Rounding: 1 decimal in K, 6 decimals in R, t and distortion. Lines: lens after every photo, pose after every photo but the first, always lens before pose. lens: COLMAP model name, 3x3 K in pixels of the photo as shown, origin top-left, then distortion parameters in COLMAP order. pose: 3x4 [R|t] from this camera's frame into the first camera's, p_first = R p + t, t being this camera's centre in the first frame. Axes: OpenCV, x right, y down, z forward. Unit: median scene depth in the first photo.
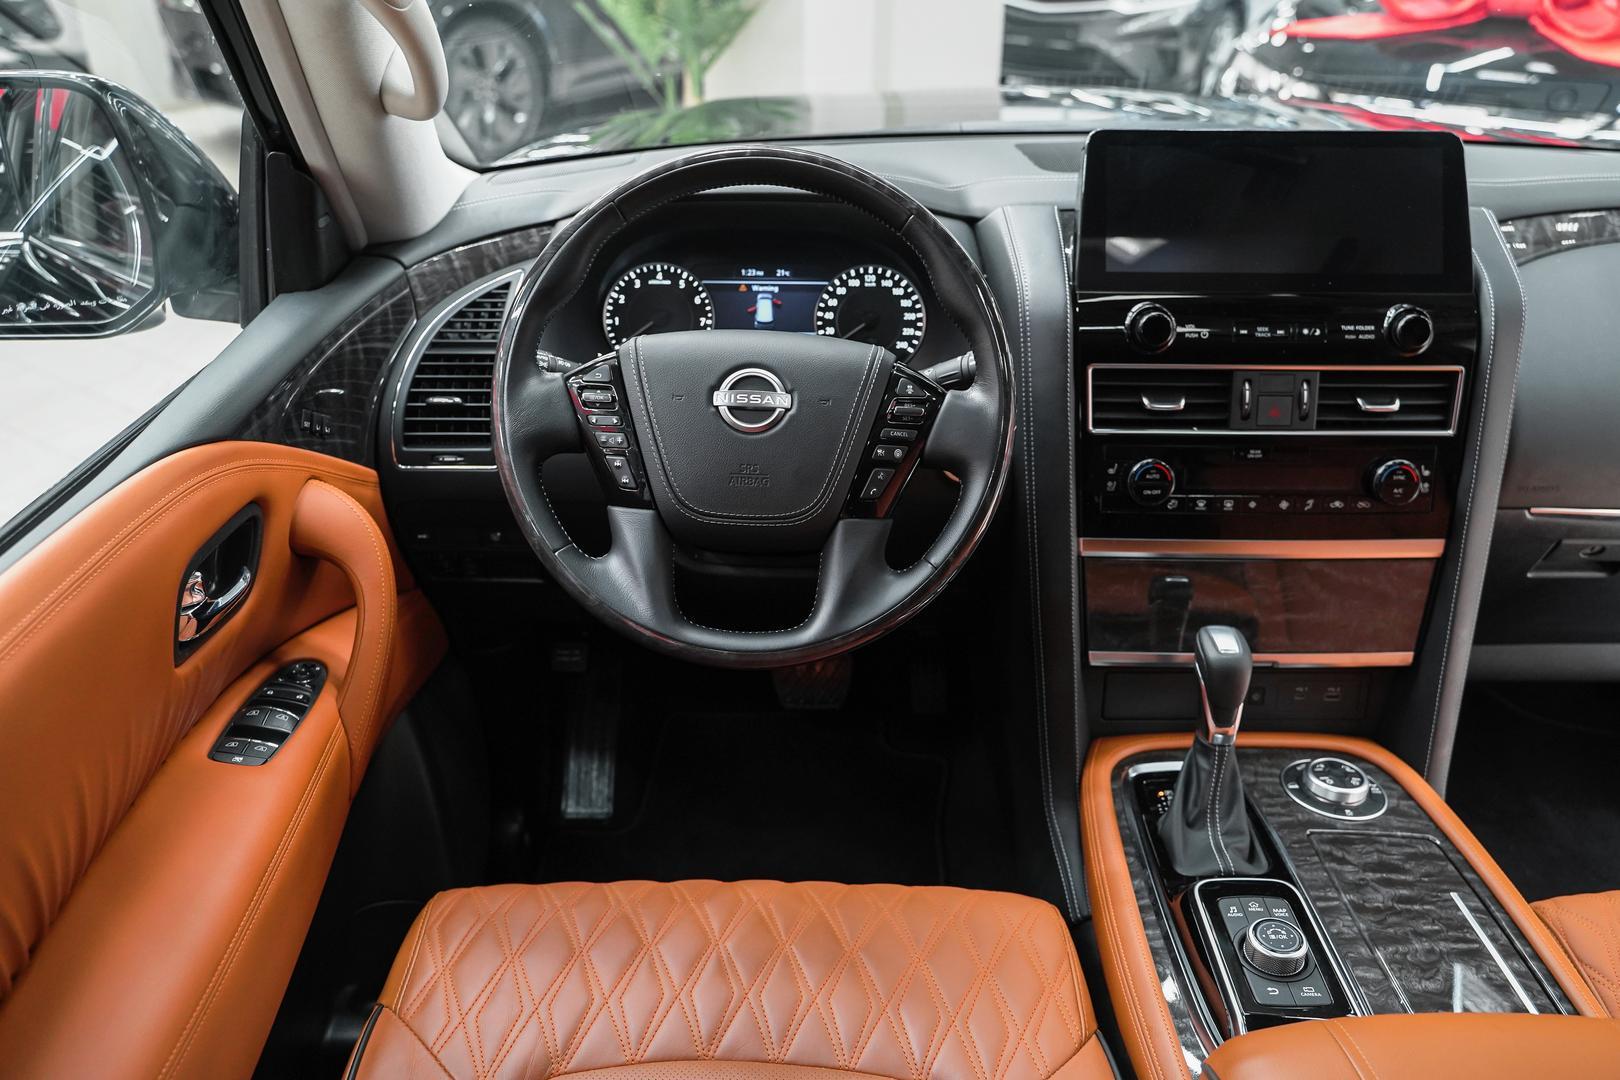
lens RADIAL K [[1326.3, 0, 810.4], [0, 1326.3, 540.1], [0, 0, 1]] dist [-0.019622, 0.008421]
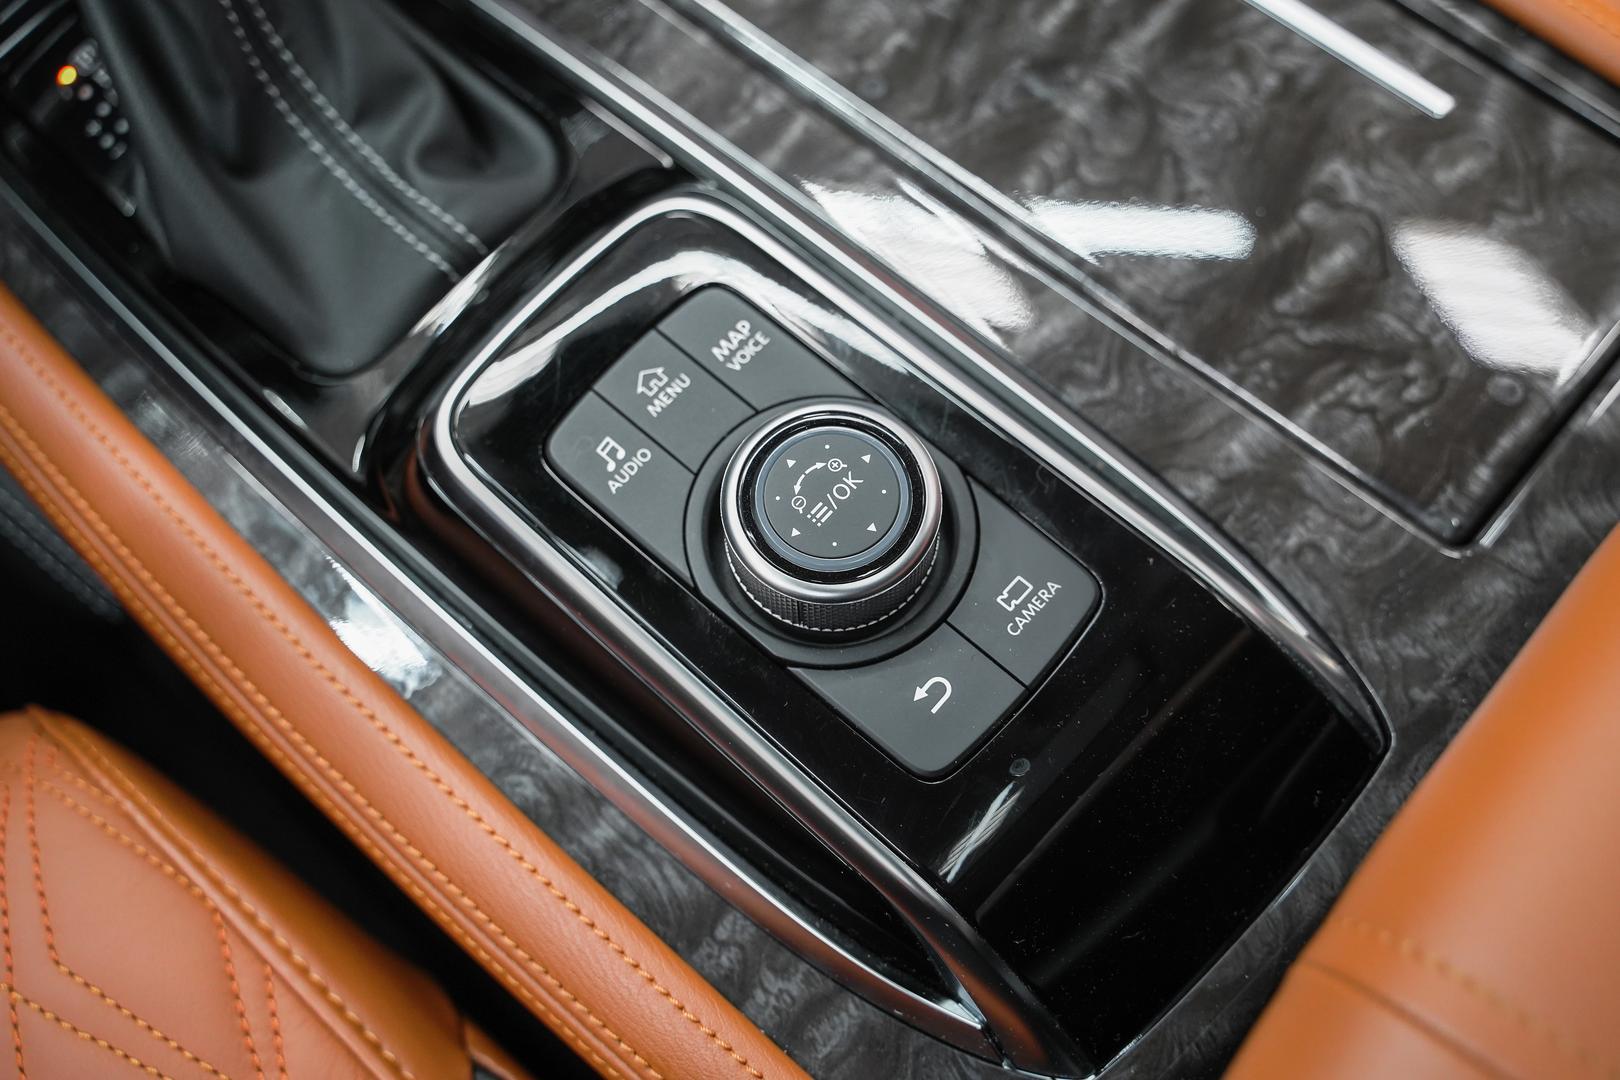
lens RADIAL K [[1865.9, 0, 808.8], [0, 1865.9, 540.4], [0, 0, 1]] dist [-0.011110, 0.000000]
pose [[0.669160, -0.694258, 0.265012, 0.203463], [0.356506, 0.612820, 0.705234, 0.034149], [-0.652019, -0.377436, 0.657581, 0.624305]]
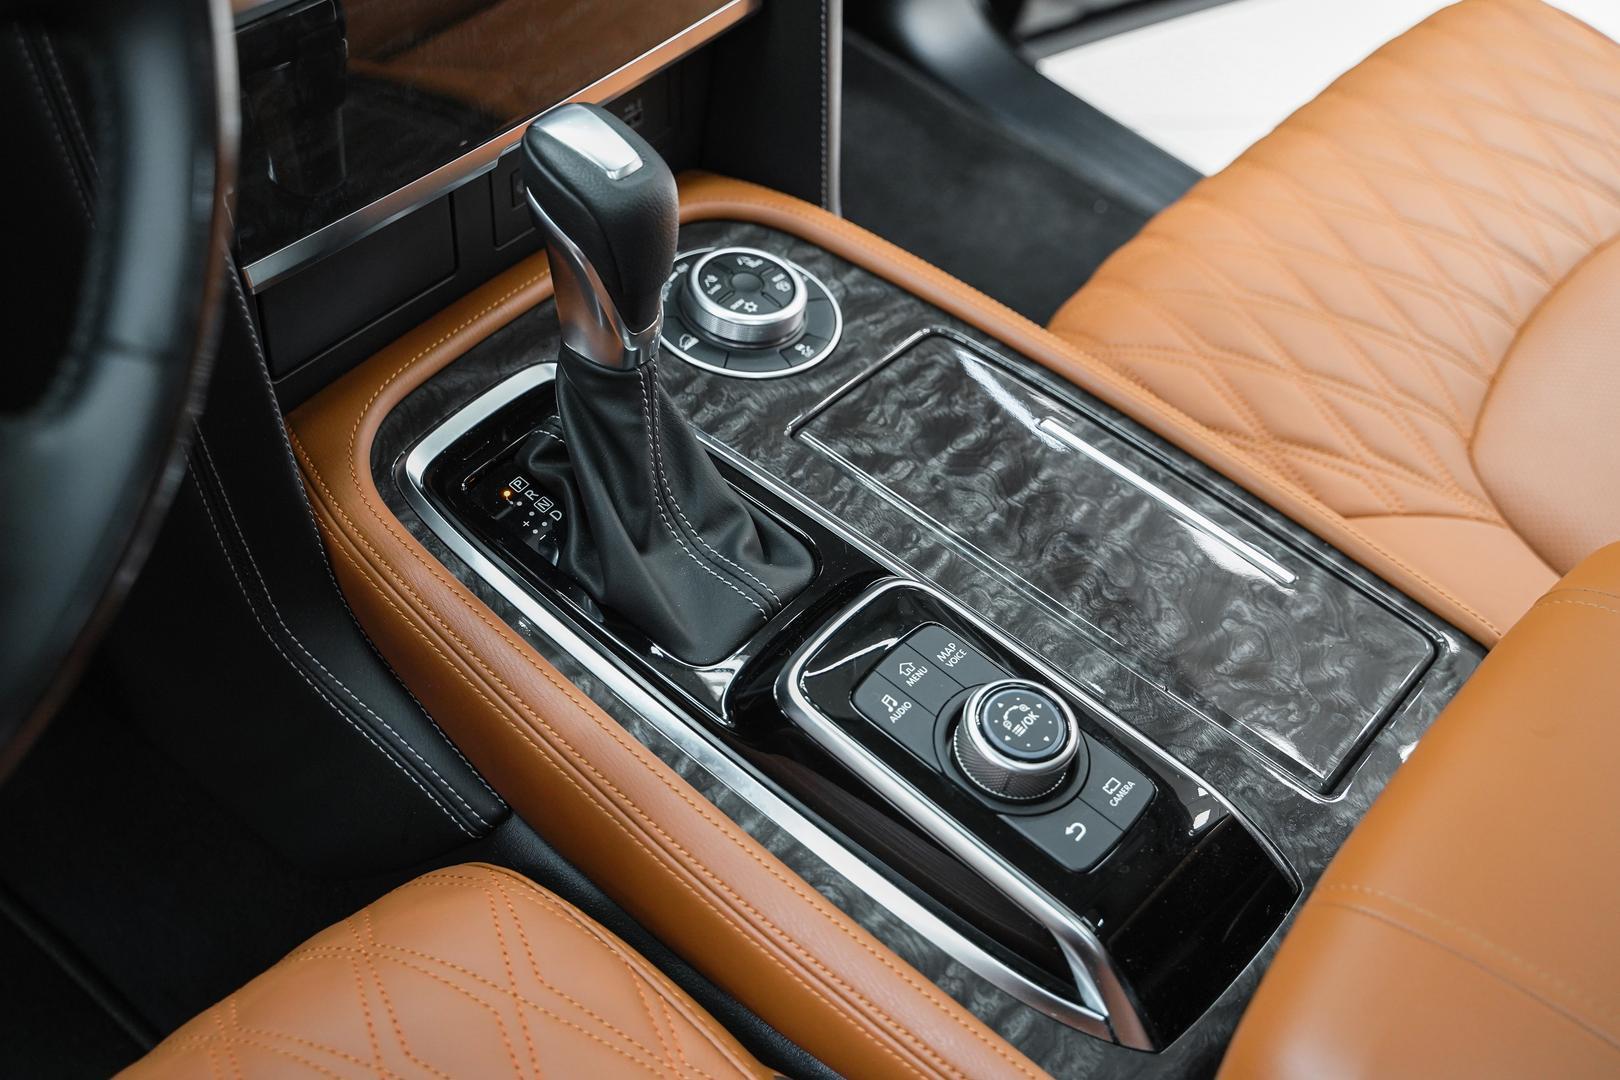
lens RADIAL K [[2013.1, 0, 806.6], [0, 2013.1, 533.0], [0, 0, 1]] dist [-0.022856, 0.000000]
pose [[0.623230, -0.512618, 0.590599, -0.087280], [0.197015, 0.833763, 0.515775, -0.135703], [-0.756815, -0.205090, 0.620620, 0.502941]]
